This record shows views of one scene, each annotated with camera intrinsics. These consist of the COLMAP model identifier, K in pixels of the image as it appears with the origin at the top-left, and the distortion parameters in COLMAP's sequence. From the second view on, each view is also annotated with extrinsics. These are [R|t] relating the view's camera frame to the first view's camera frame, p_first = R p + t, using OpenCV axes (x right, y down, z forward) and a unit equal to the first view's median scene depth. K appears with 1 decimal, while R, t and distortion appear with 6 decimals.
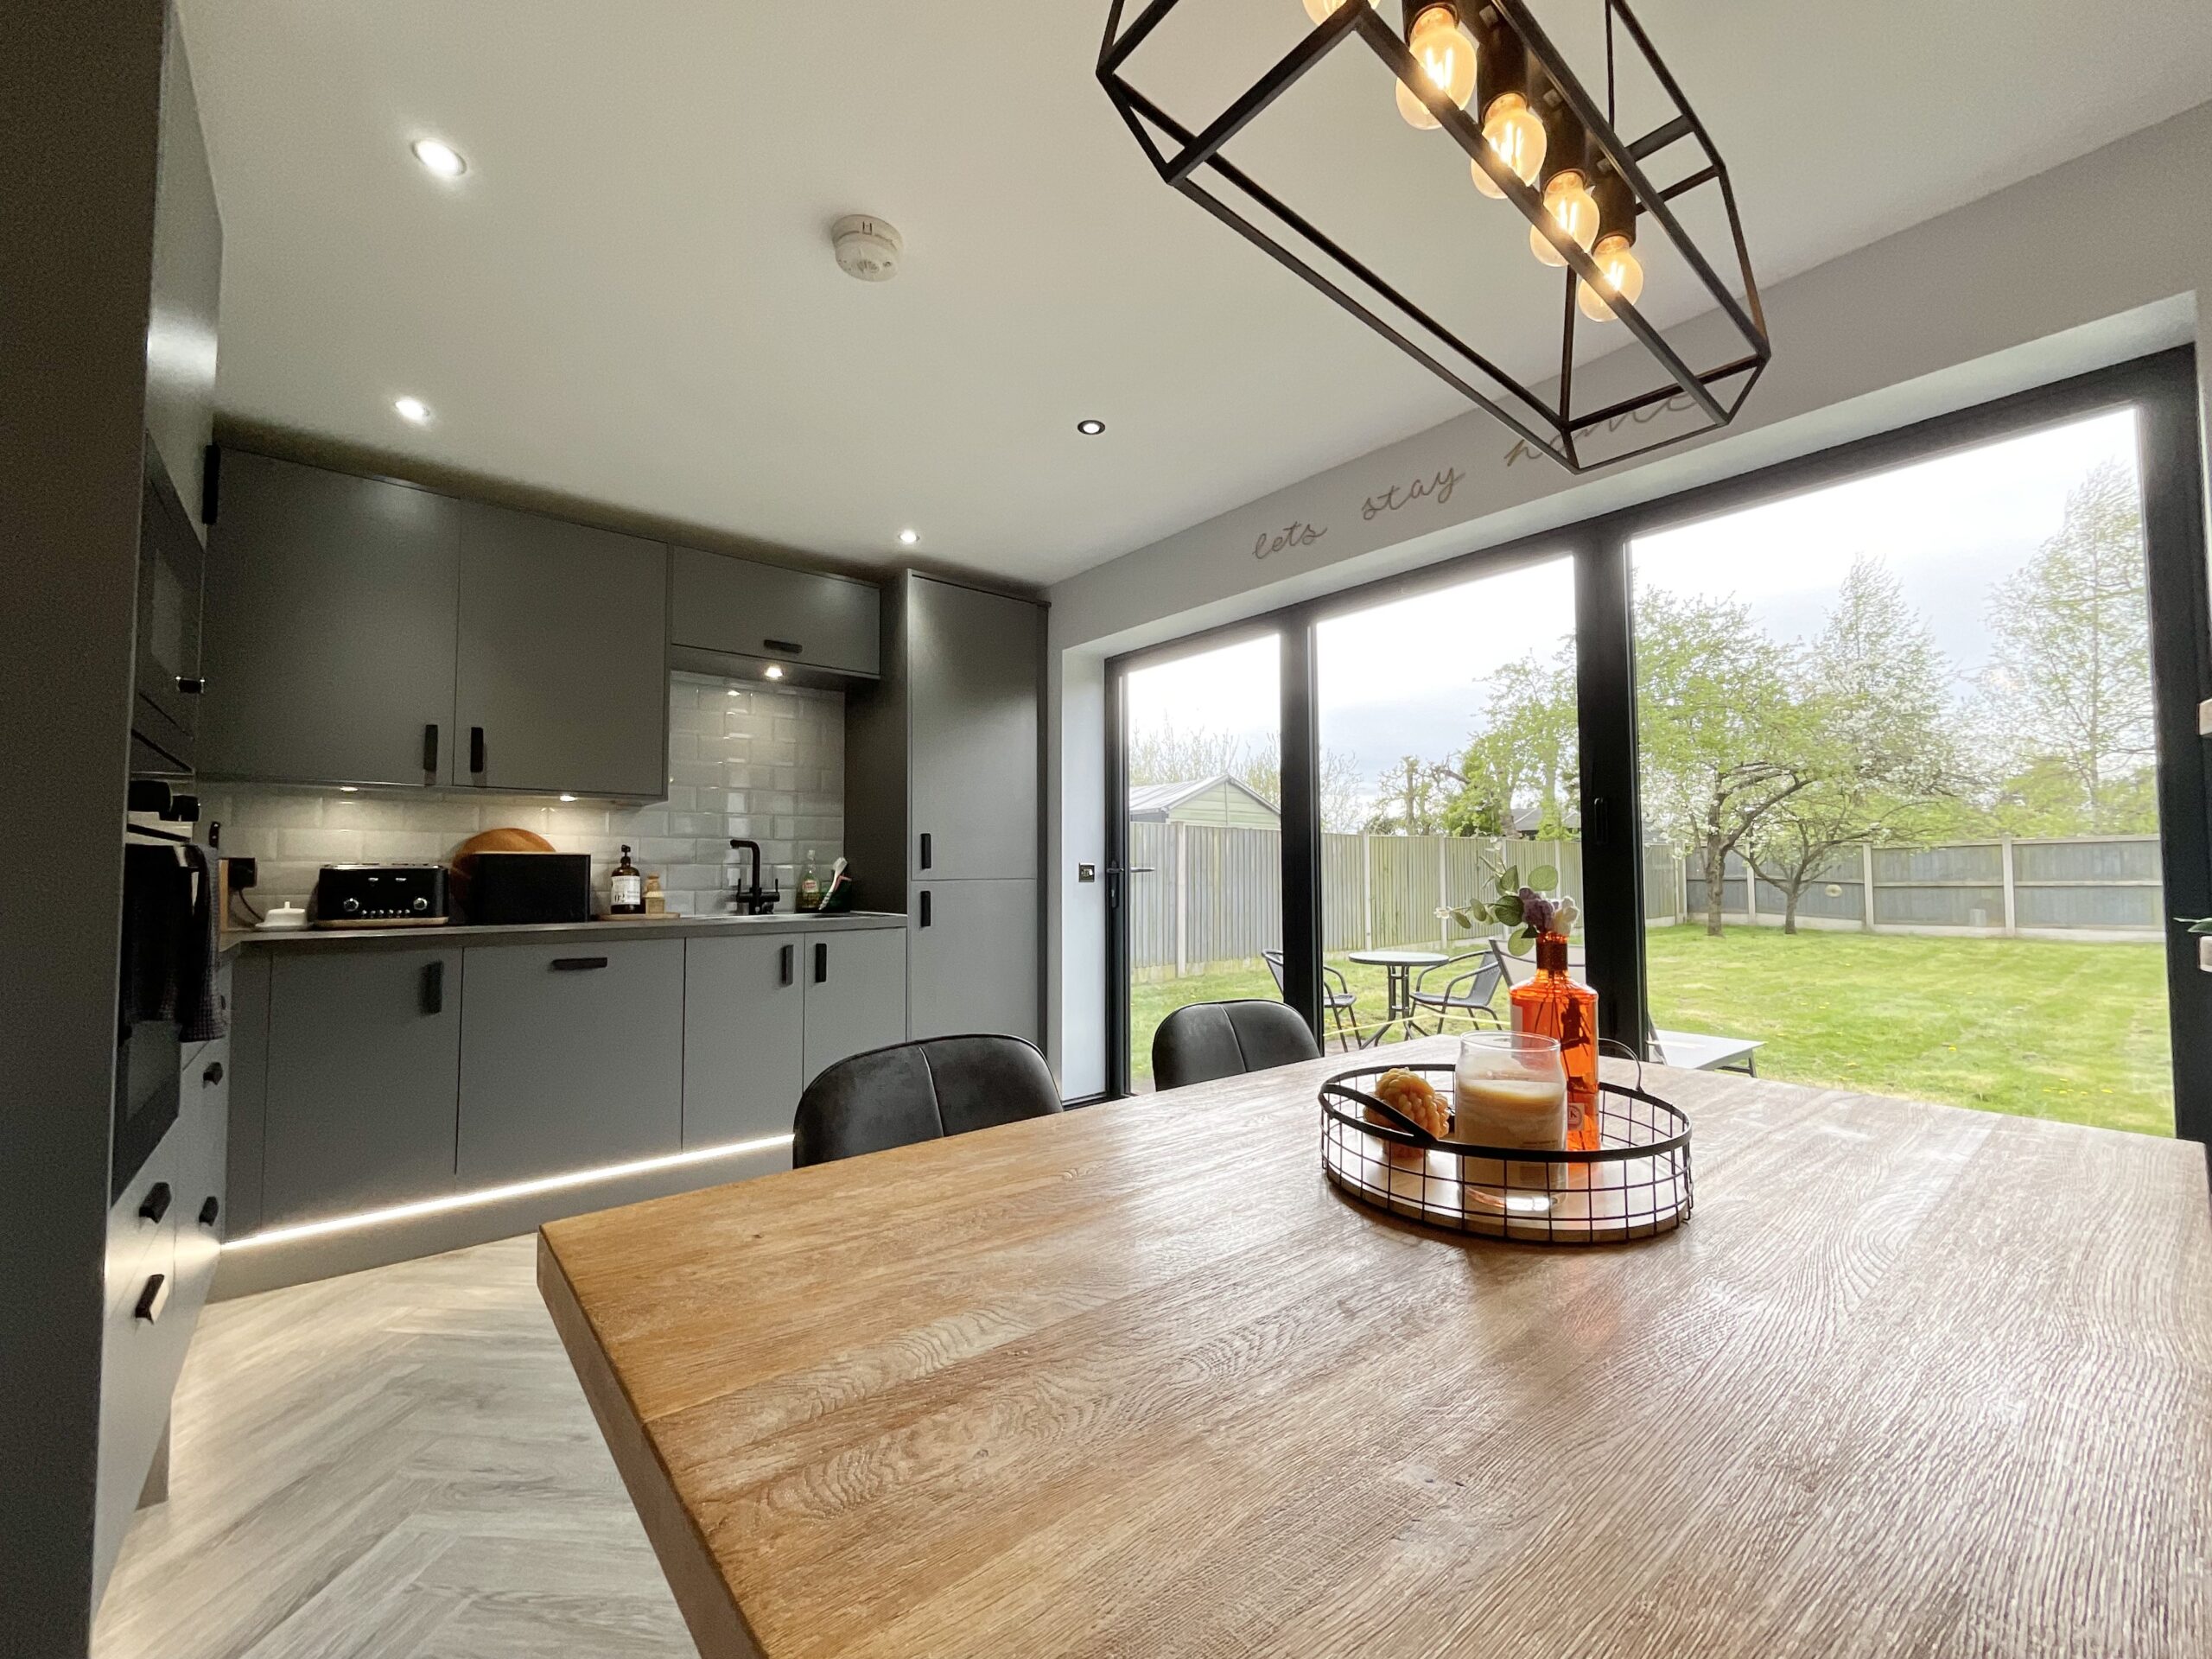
lens RADIAL K [[895.8, 0, 1109.4], [0, 895.8, 827.0], [0, 0, 1]] dist [-0.004046, -0.000148]
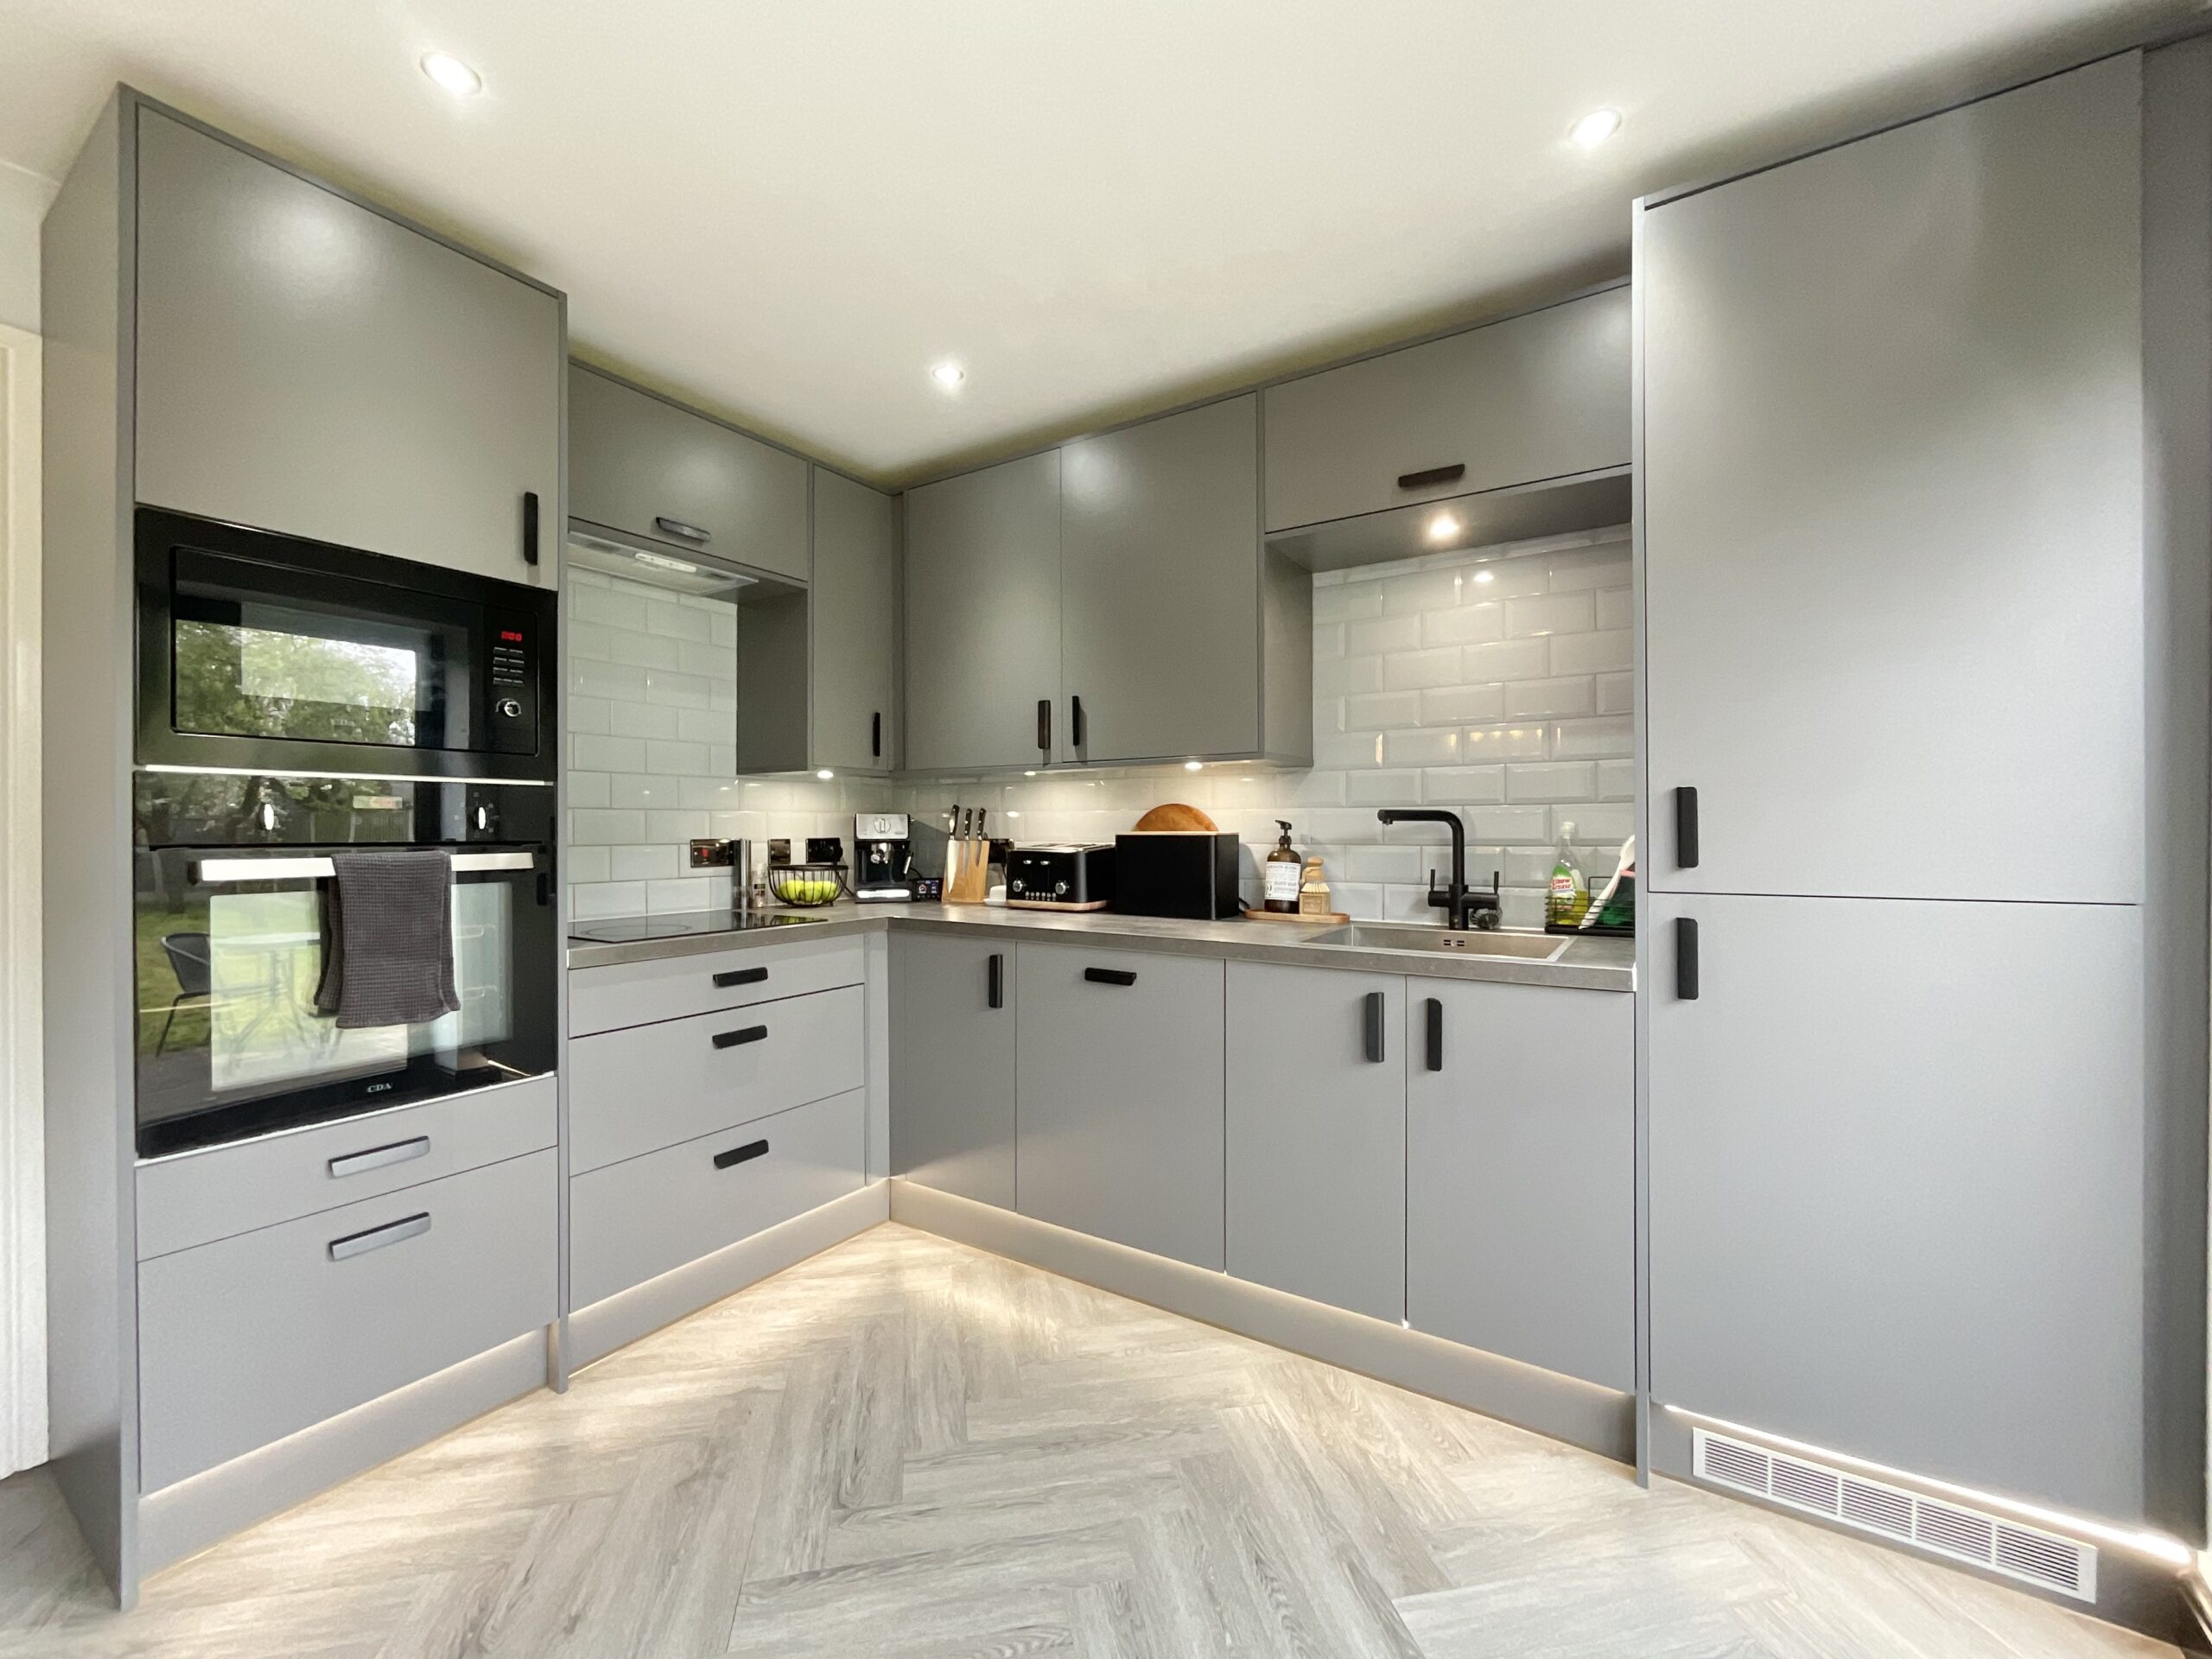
lens RADIAL K [[895.8, 0, 1109.4], [0, 895.8, 827.0], [0, 0, 1]] dist [-0.004046, -0.000148]
pose [[0.292545, 0.000528, -0.956252, 0.138112], [0.049828, 0.998633, 0.015795, 0.006434], [0.954953, -0.052269, 0.292119, 0.646255]]
